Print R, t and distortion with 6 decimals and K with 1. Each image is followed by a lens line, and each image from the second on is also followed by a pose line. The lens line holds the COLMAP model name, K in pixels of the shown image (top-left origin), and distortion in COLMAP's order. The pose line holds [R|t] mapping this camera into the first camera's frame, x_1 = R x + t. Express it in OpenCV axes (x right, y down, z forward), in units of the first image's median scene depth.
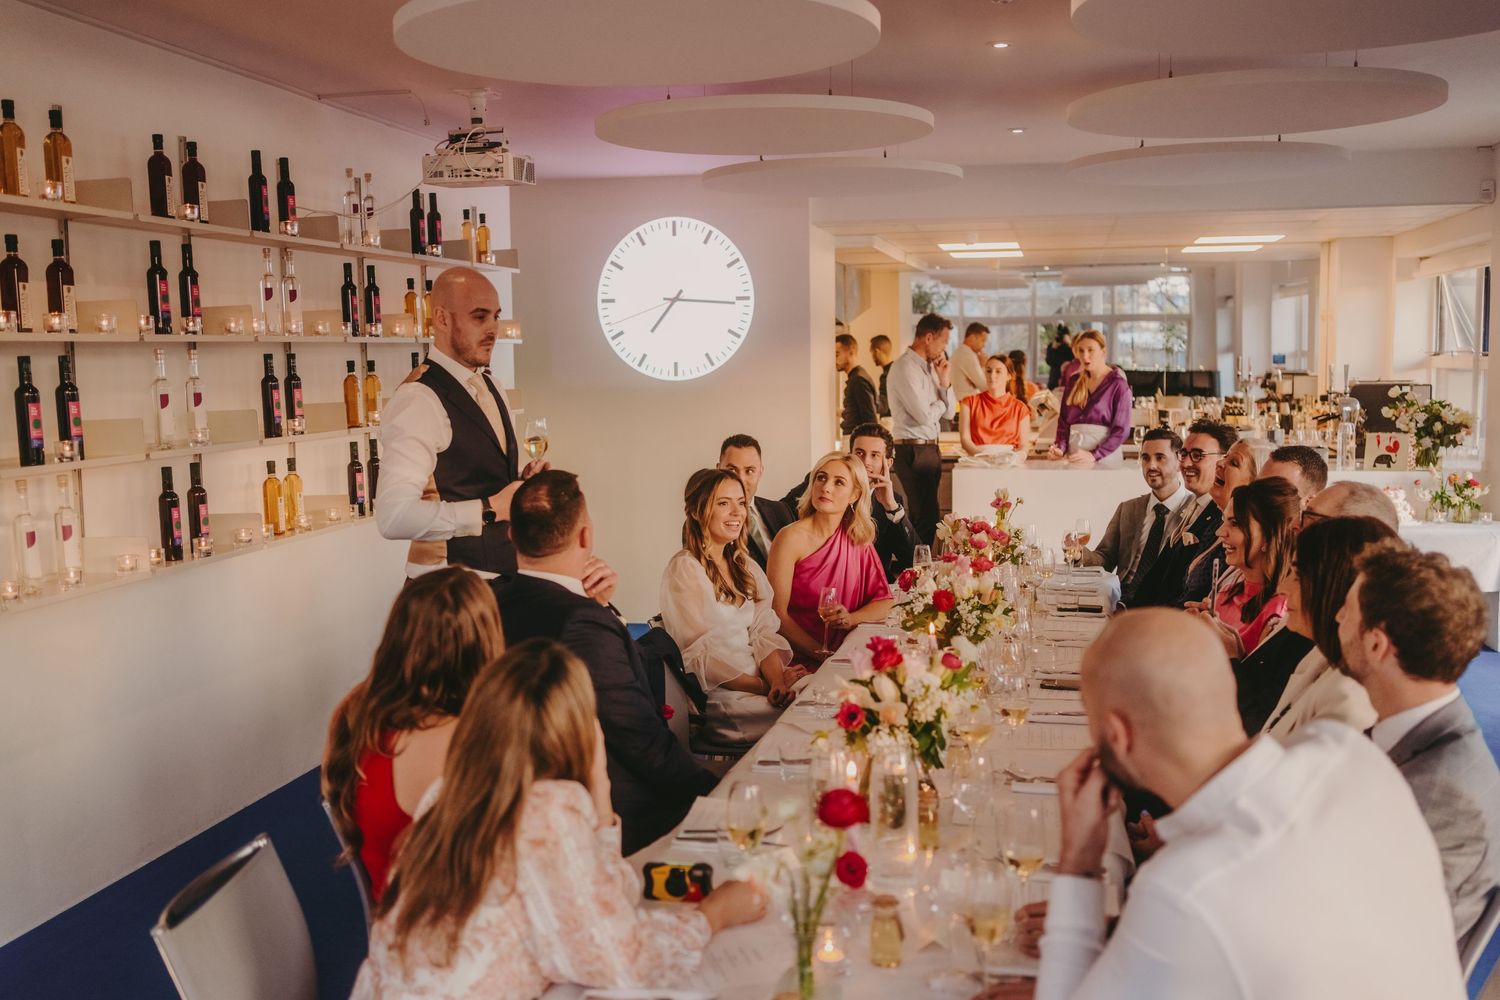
lens RADIAL K [[1559.0, 0, 749.5], [0, 1559.0, 501.1], [0, 0, 1]] dist [0.005494, 0.000000]
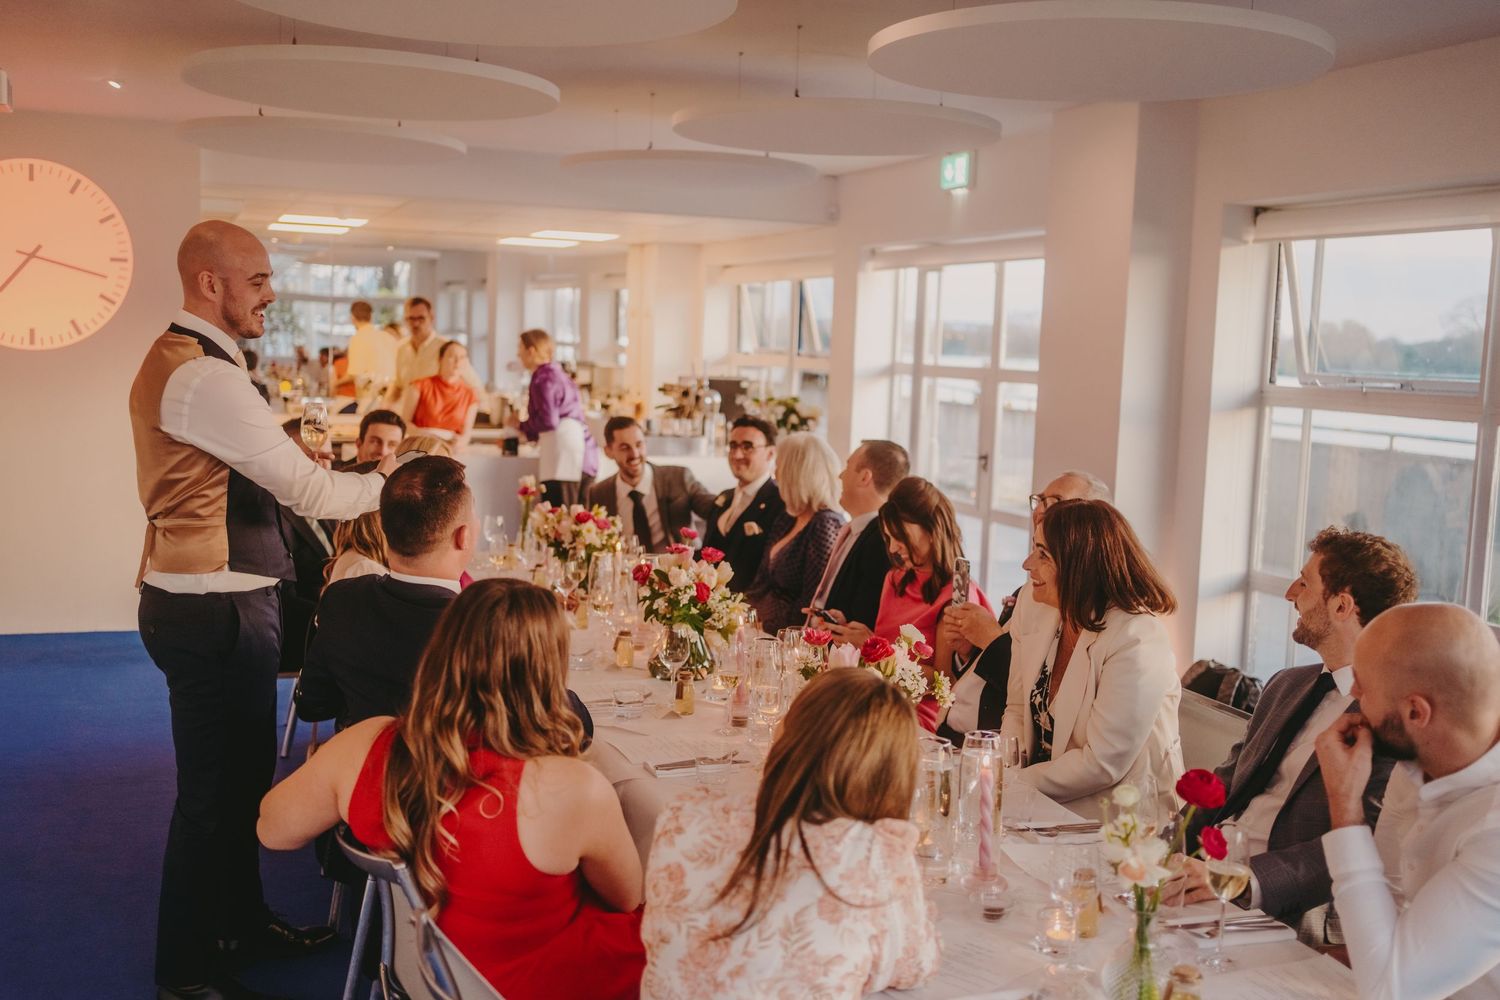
lens RADIAL K [[1559.0, 0, 785.5], [0, 1559.0, 528.8], [0, 0, 1]] dist [0.005494, 0.000000]
pose [[0.830754, -0.023179, 0.556157, -0.186746], [0.006611, 0.999473, 0.031780, -0.003119], [-0.556601, -0.022725, 0.830469, 0.049594]]
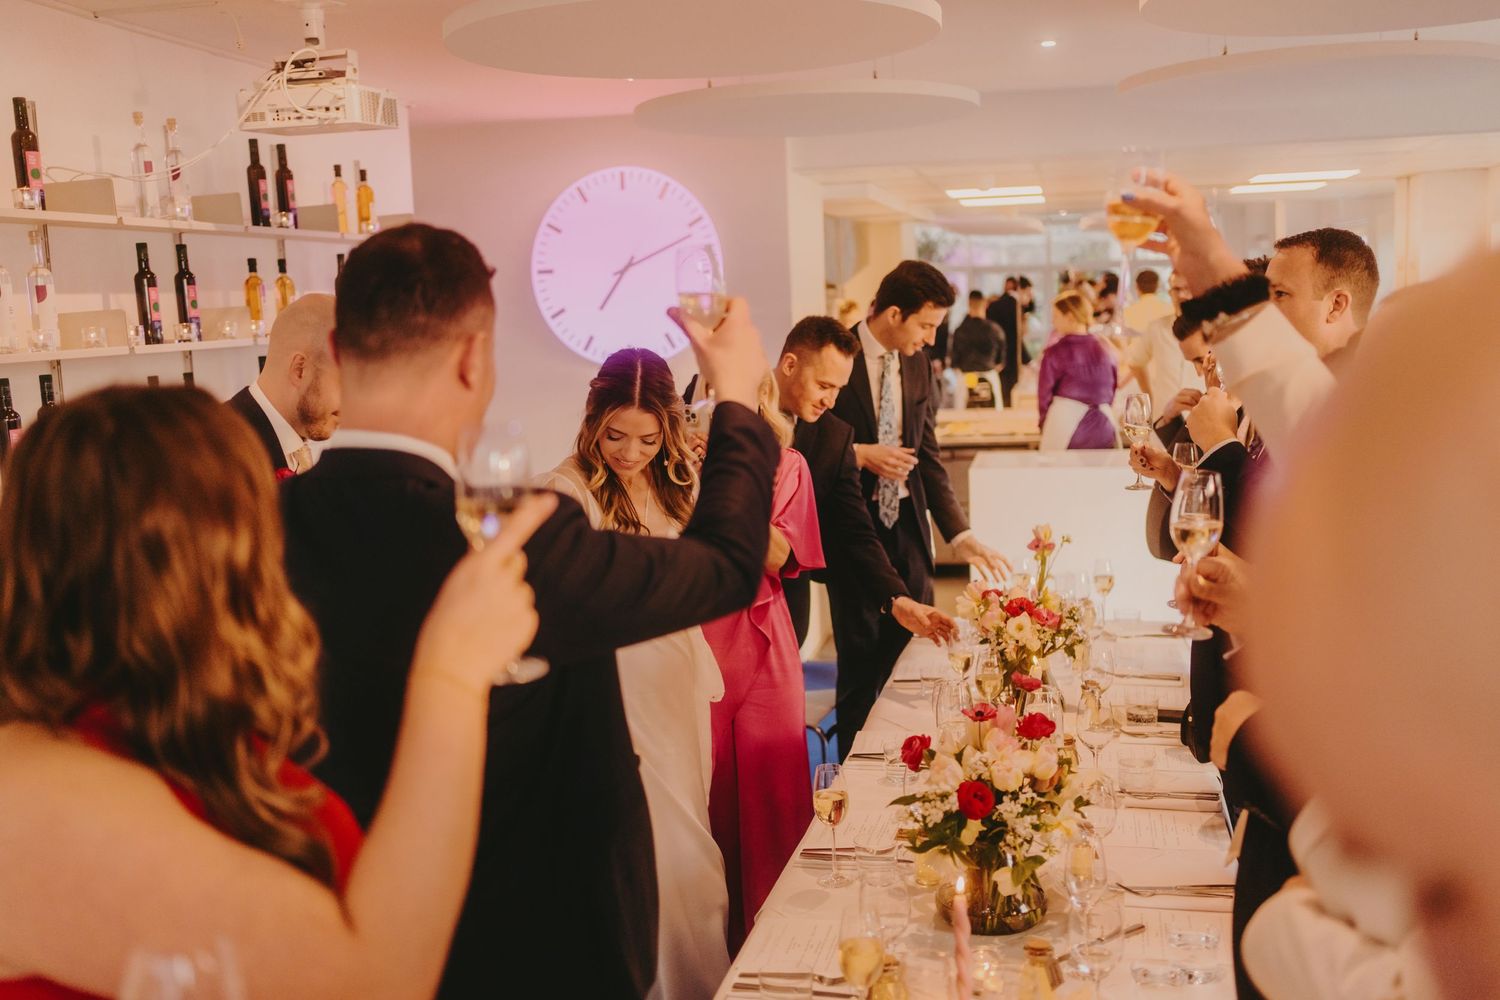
lens RADIAL K [[1559.0, 0, 746.8], [0, 1559.0, 498.4], [0, 0, 1]] dist [0.005494, 0.000000]
pose [[0.999678, -0.023835, -0.008685, 0.019952], [0.024096, 0.999220, 0.031281, -0.033148], [0.007932, -0.031480, 0.999473, 0.181378]]
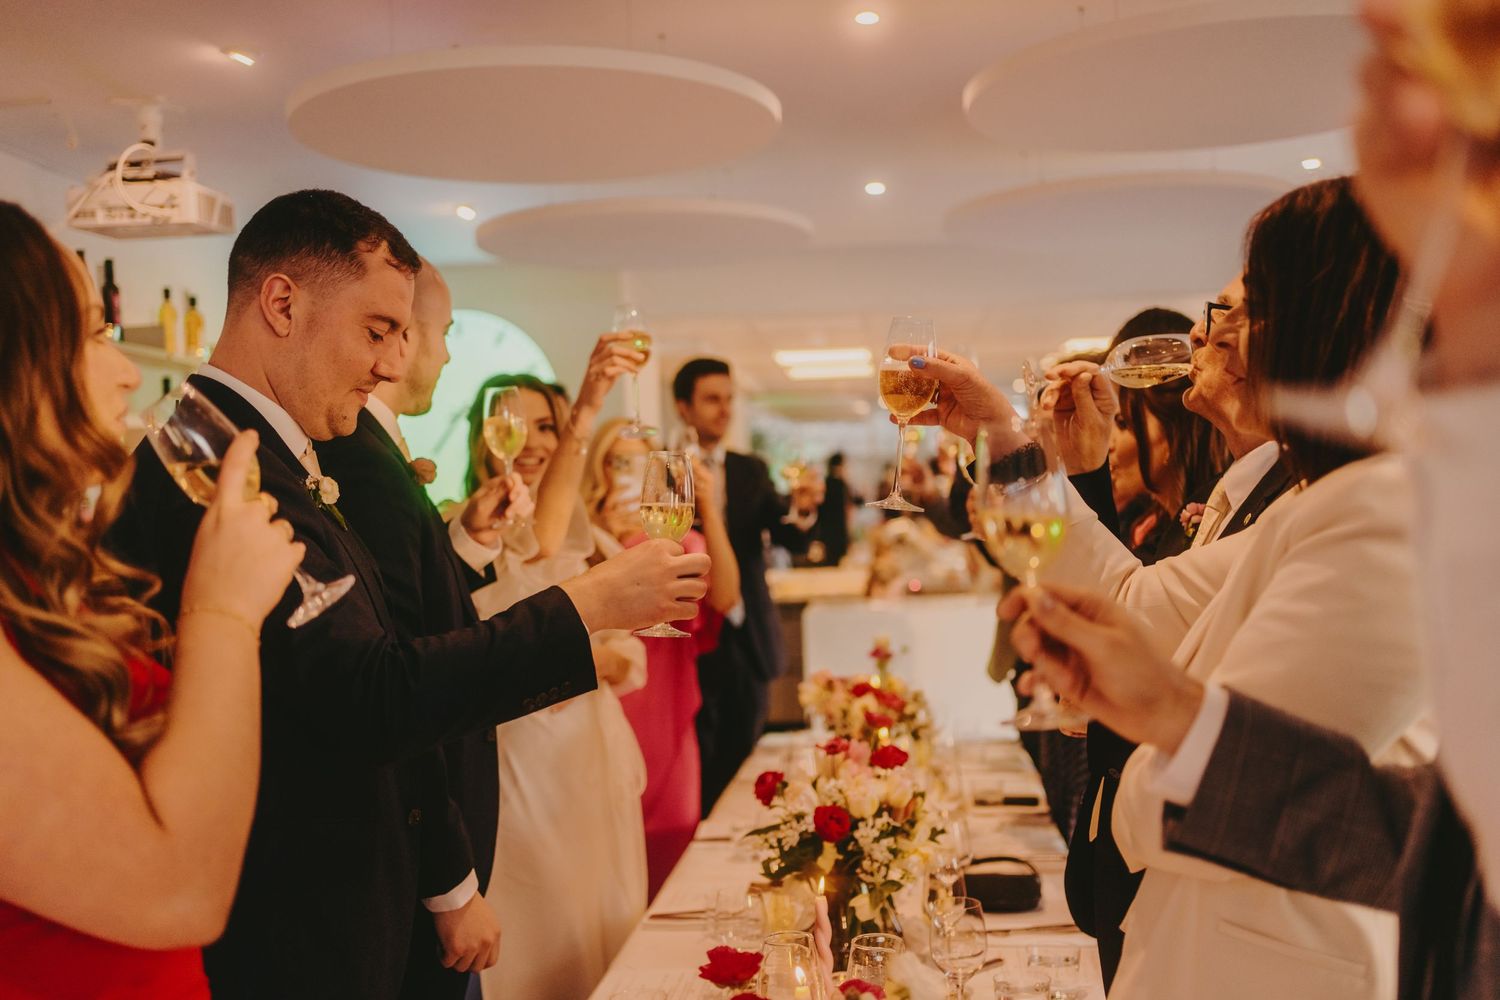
lens RADIAL K [[1559.0, 0, 752.6], [0, 1559.0, 496.3], [0, 0, 1]] dist [0.005494, 0.000000]
pose [[0.993958, -0.019479, 0.108016, 0.015233], [0.030366, 0.994516, -0.100083, -0.000405], [-0.105474, 0.102759, 0.989099, 0.184580]]
